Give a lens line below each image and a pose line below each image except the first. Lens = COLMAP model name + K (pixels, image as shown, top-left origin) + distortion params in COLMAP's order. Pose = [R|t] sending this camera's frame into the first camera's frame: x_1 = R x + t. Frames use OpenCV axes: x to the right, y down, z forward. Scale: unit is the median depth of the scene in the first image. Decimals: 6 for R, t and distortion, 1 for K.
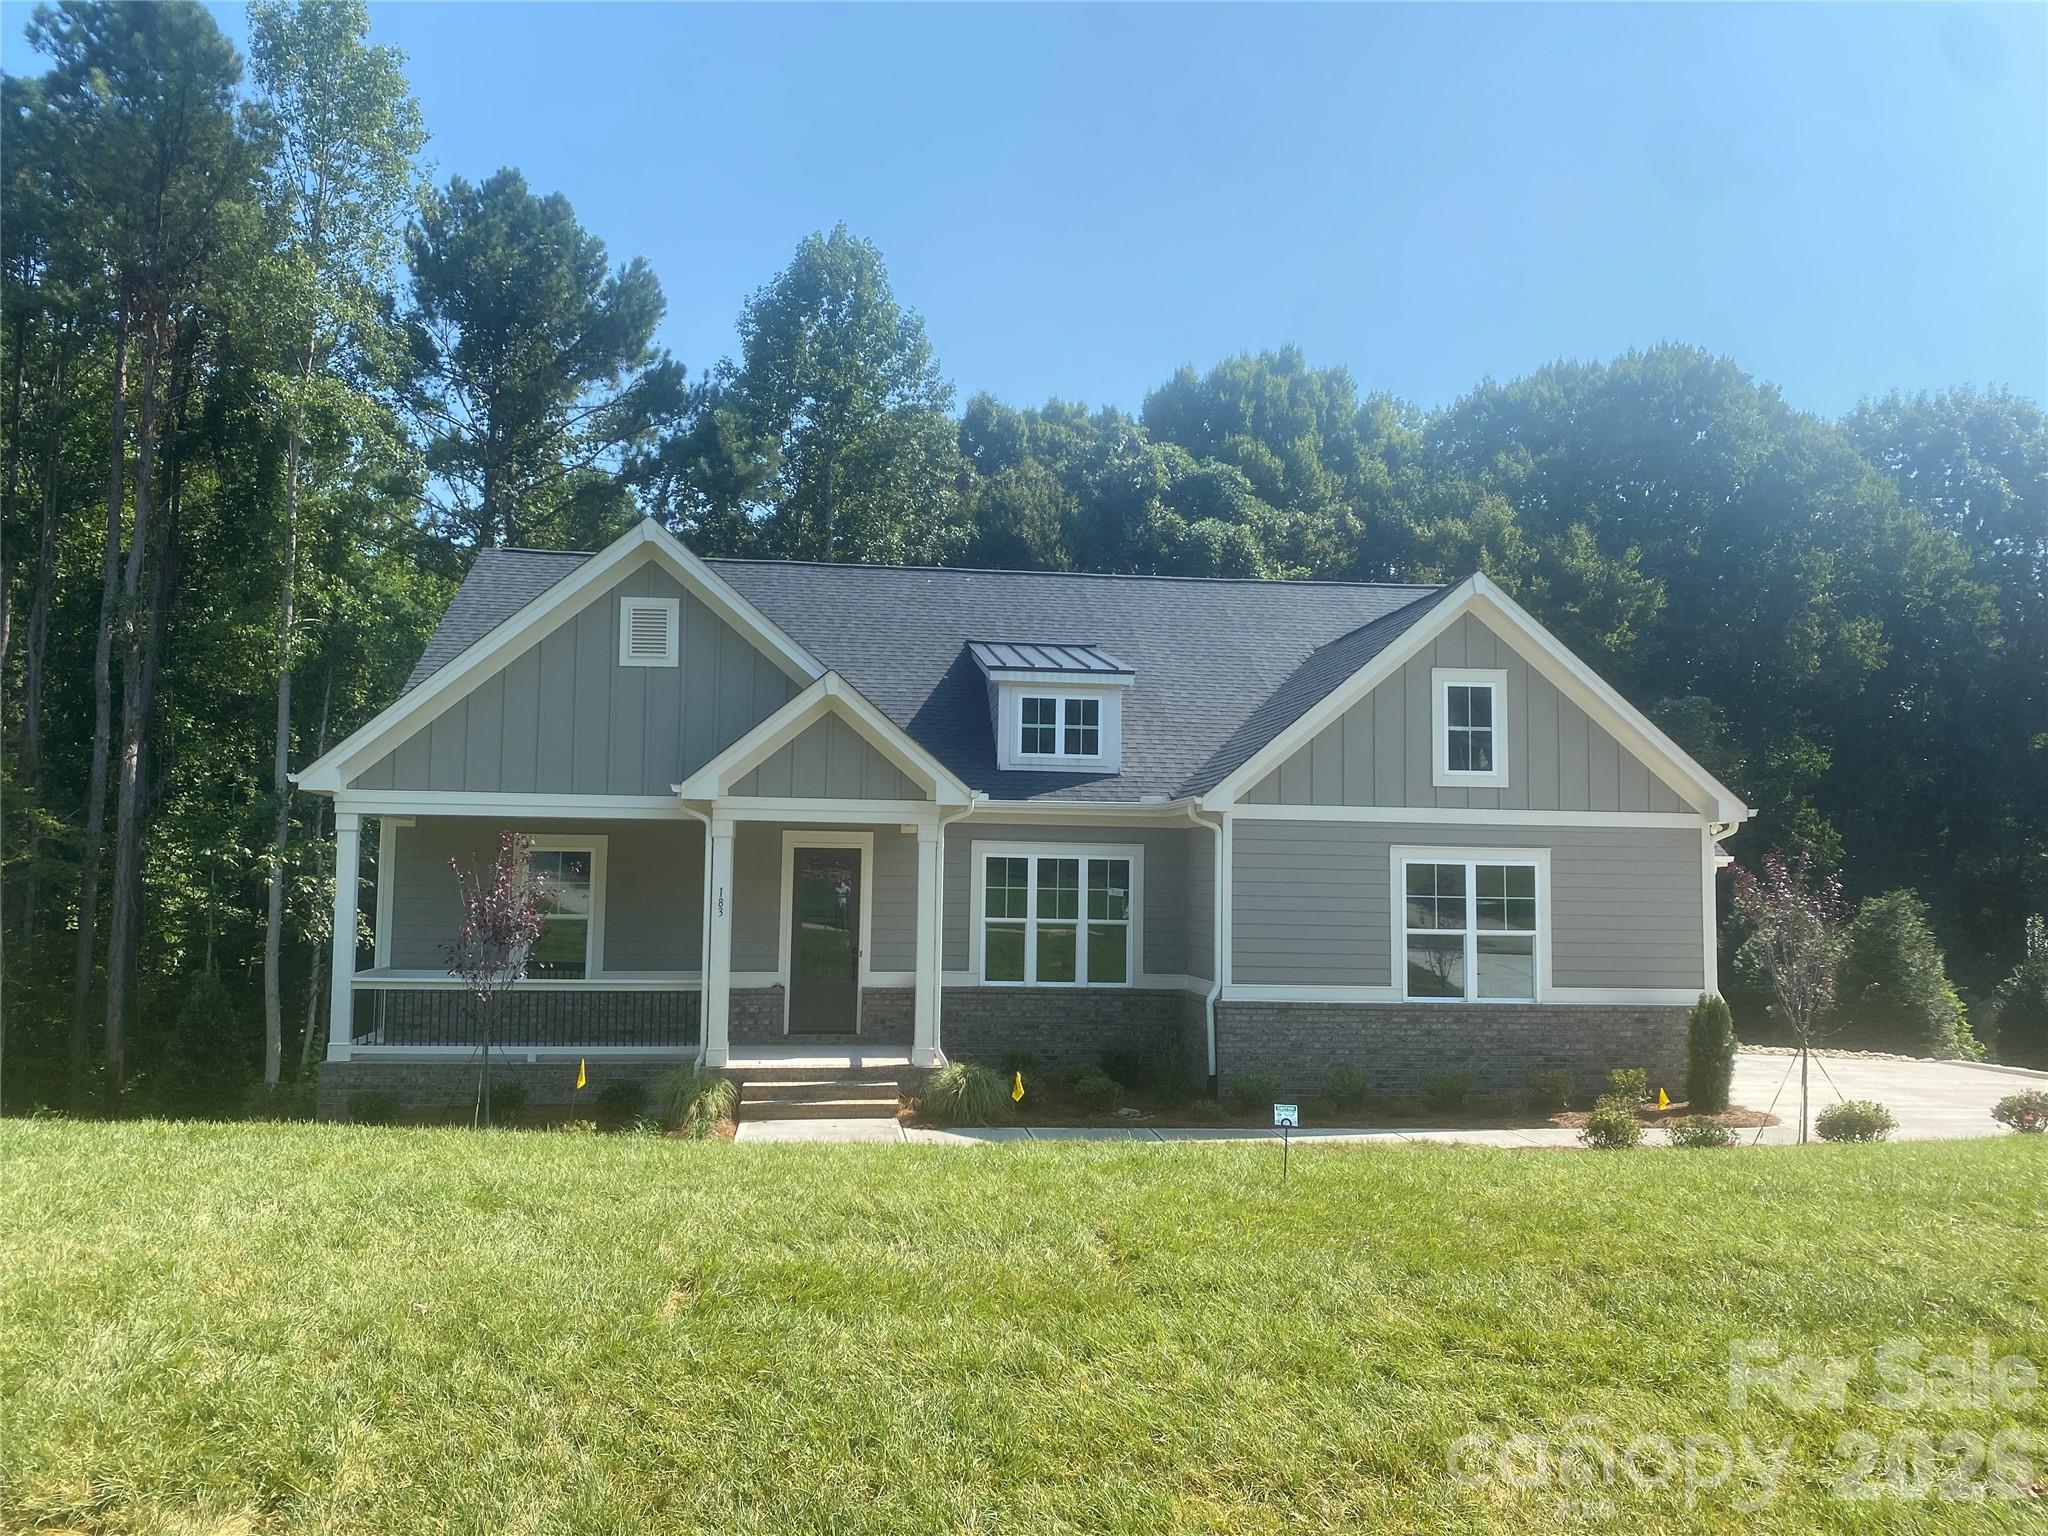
lens RADIAL K [[1544.2, 0, 1004.6], [0, 1544.2, 769.5], [0, 0, 1]] dist [0.050929, -0.051501]
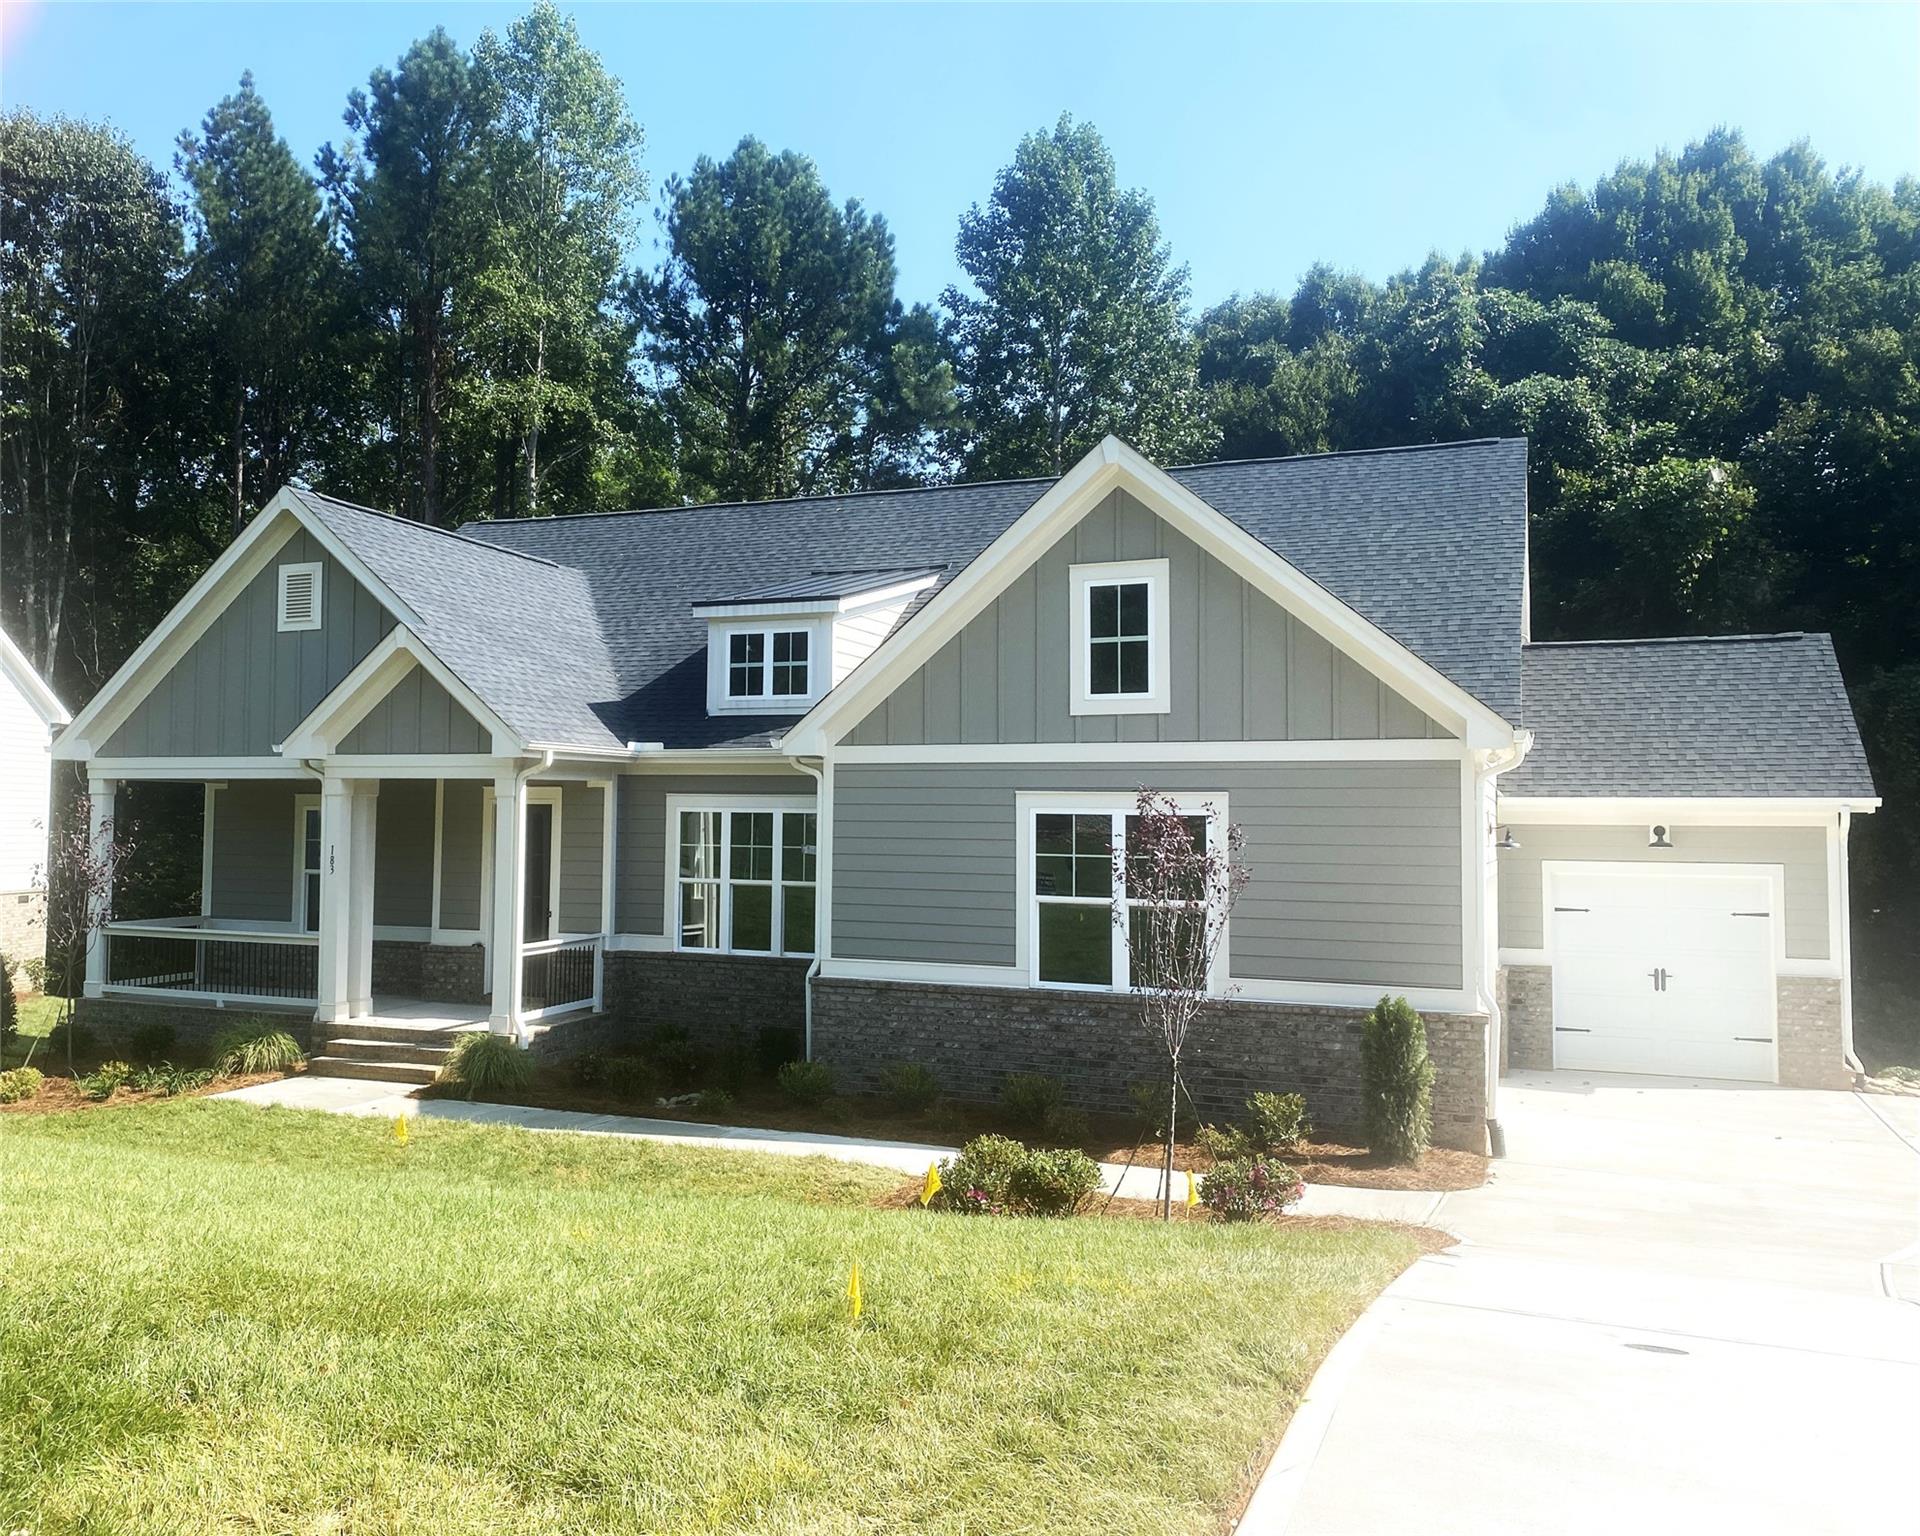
lens RADIAL K [[1630.0, 0, 816.8], [0, 1630.0, 742.1], [0, 0, 1]] dist [0.037898, -0.030766]
pose [[0.859151, -0.032320, -0.510700, 0.575872], [0.039405, 0.999219, 0.003054, 0.016347], [0.510202, -0.022748, 0.859754, 0.219519]]
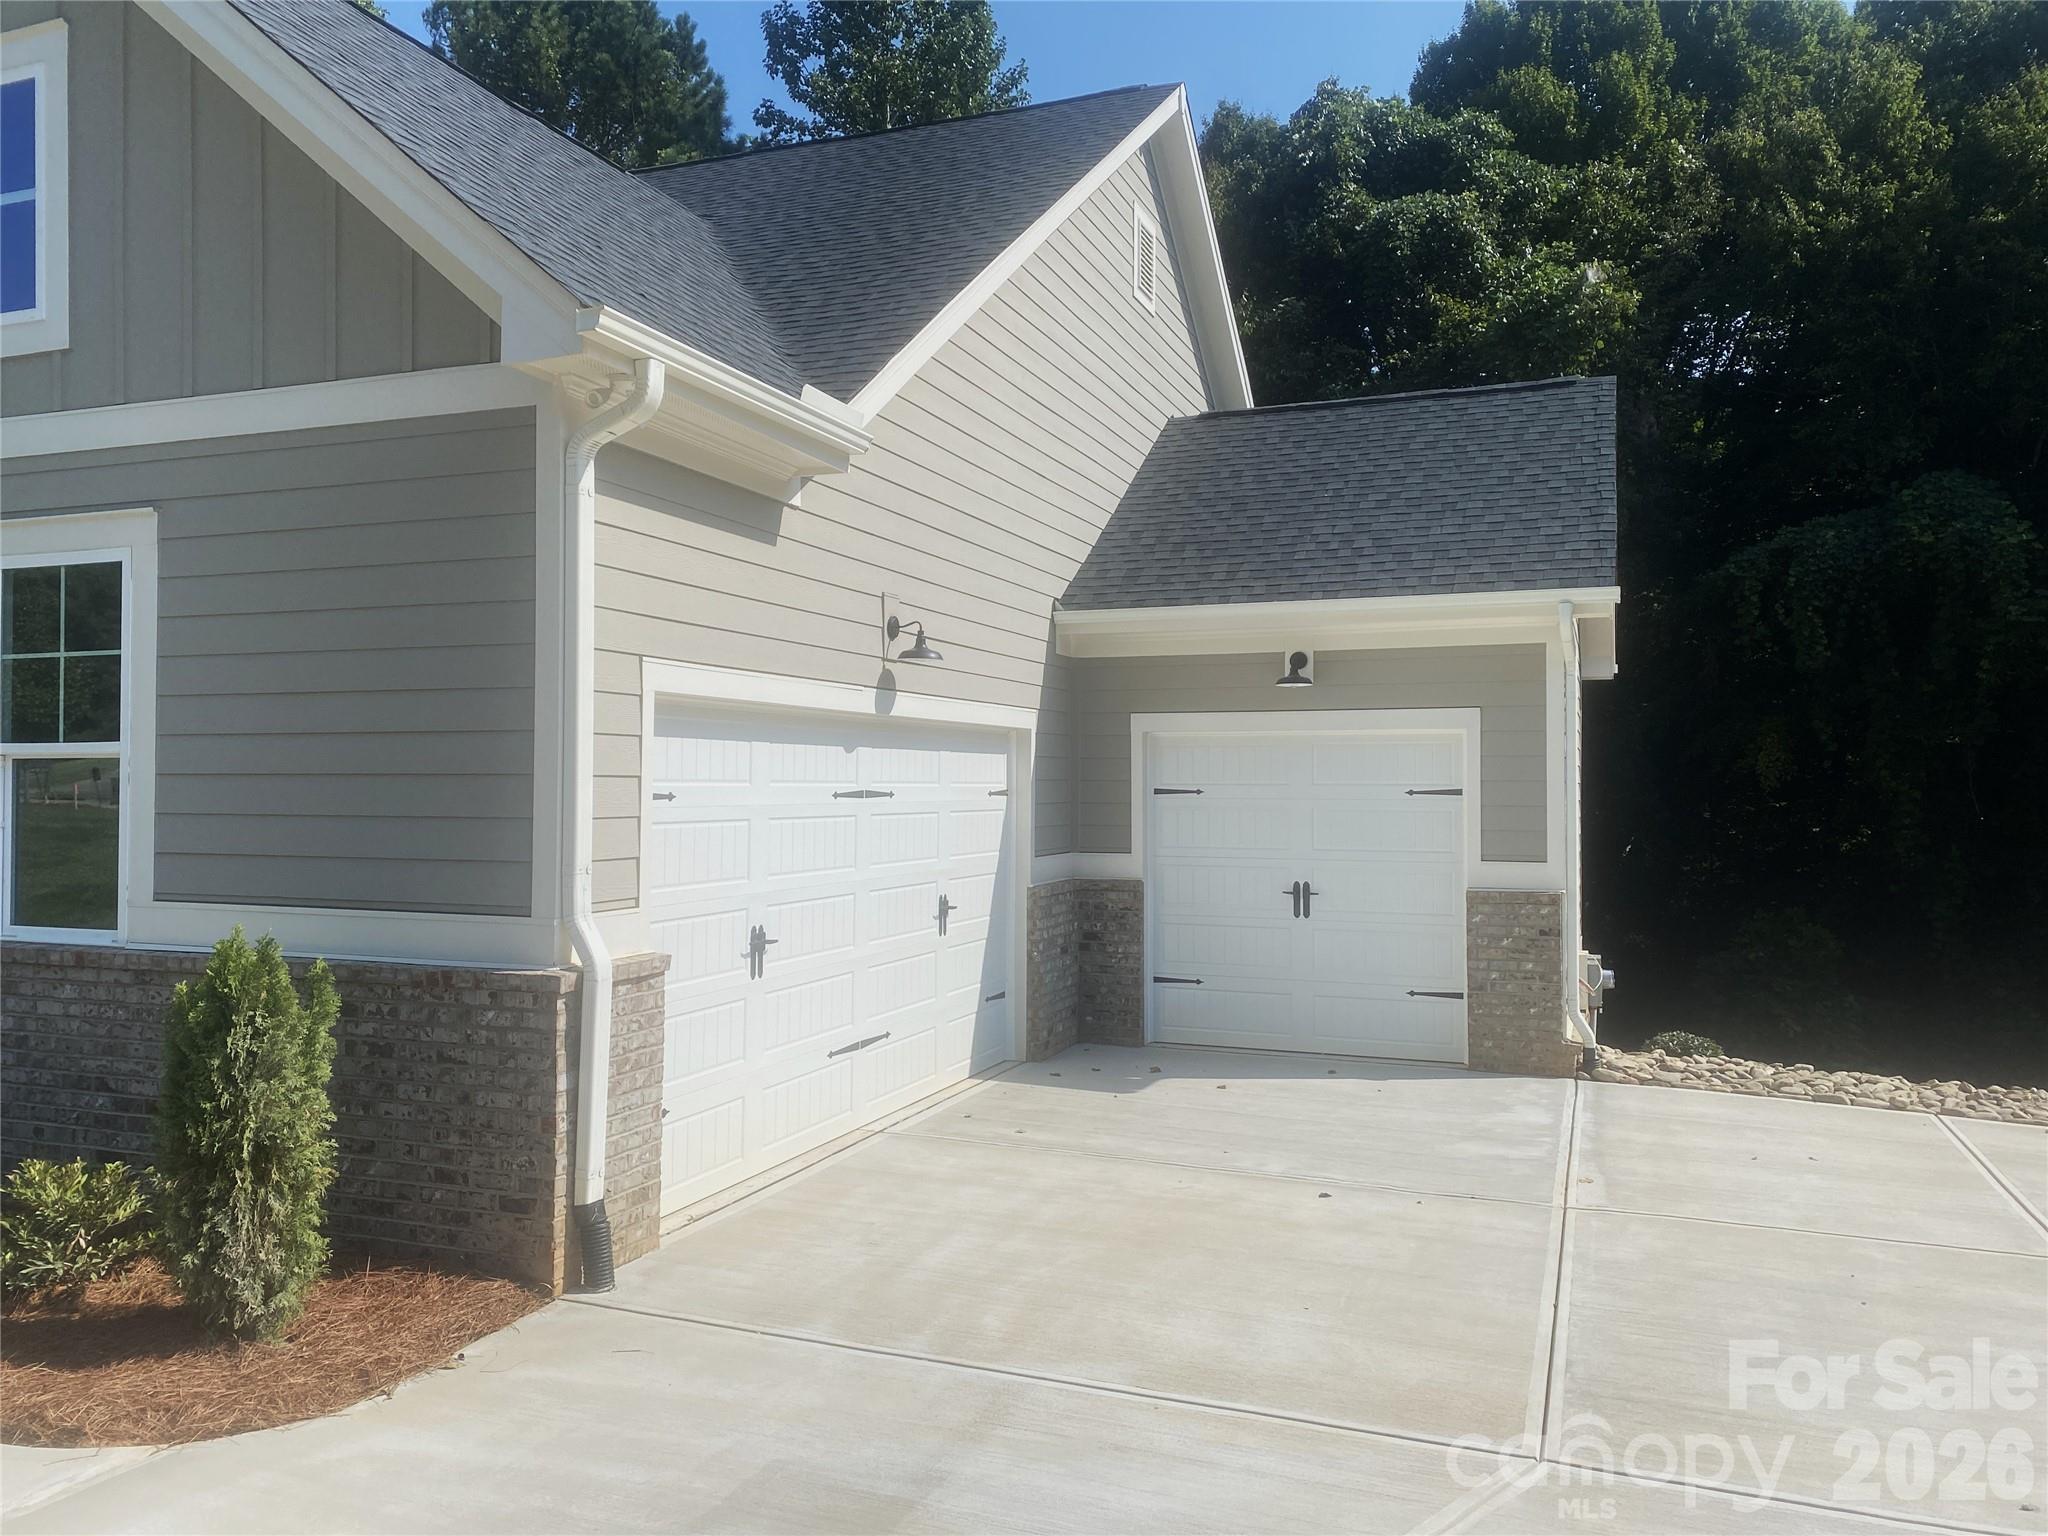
lens RADIAL K [[1544.2, 0, 1006.5], [0, 1544.2, 758.9], [0, 0, 1]] dist [0.050929, -0.051501]
pose [[0.884822, -0.019948, -0.465503, 0.675097], [0.045117, 0.998056, 0.042987, 0.099595], [0.463741, -0.059038, 0.884002, 0.763582]]
